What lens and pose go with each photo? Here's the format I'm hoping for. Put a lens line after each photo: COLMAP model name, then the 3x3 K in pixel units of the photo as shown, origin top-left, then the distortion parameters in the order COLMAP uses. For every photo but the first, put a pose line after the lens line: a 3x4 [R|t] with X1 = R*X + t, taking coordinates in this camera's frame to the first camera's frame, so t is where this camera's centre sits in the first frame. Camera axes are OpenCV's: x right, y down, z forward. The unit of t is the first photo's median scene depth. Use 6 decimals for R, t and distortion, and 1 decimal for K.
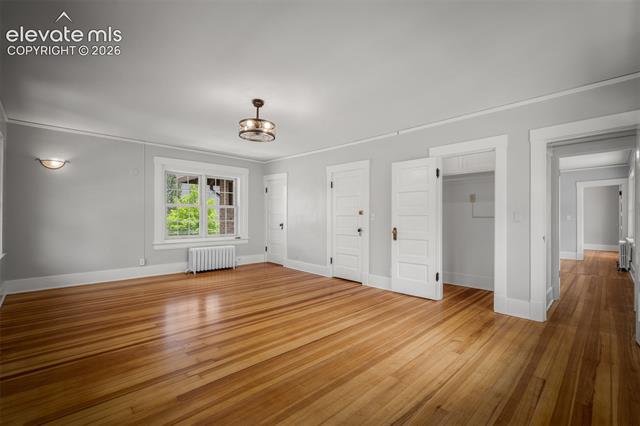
lens RADIAL K [[285.8, 0, 322.8], [0, 285.8, 216.4], [0, 0, 1]] dist [-0.001600, -0.000703]
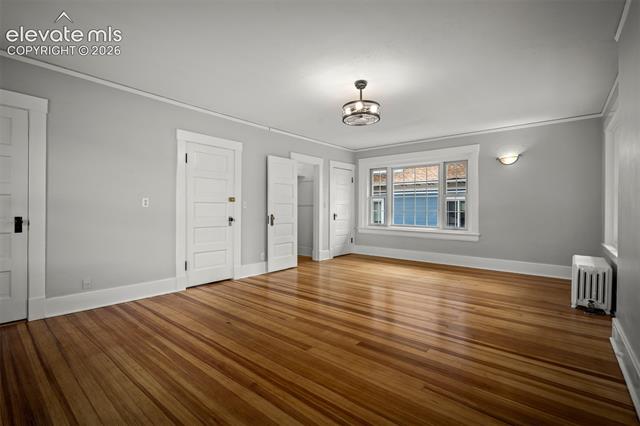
lens RADIAL K [[285.8, 0, 321.7], [0, 285.8, 212.5], [0, 0, 1]] dist [-0.001600, -0.000703]
pose [[-0.096823, -0.020385, 0.995093, -0.950867], [-0.007228, 0.999778, 0.019778, 0.009083], [-0.995275, -0.005278, -0.096949, 0.997682]]
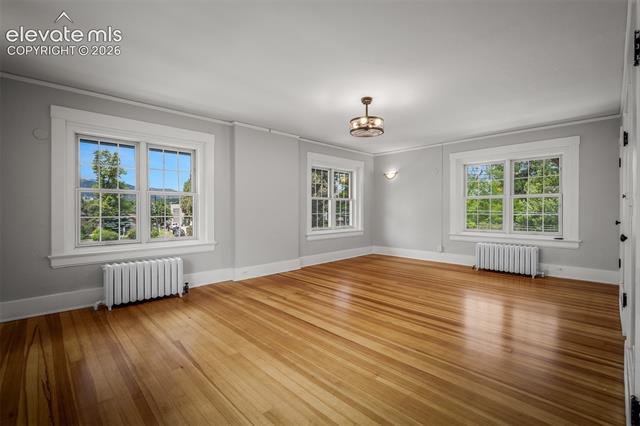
lens RADIAL K [[285.8, 0, 316.5], [0, 285.8, 211.5], [0, 0, 1]] dist [-0.001600, -0.000703]
pose [[-0.010823, 0.001459, -0.999940, 0.678537], [0.003234, 0.999994, 0.001424, 0.009238], [0.999936, -0.003219, -0.010828, 0.674543]]
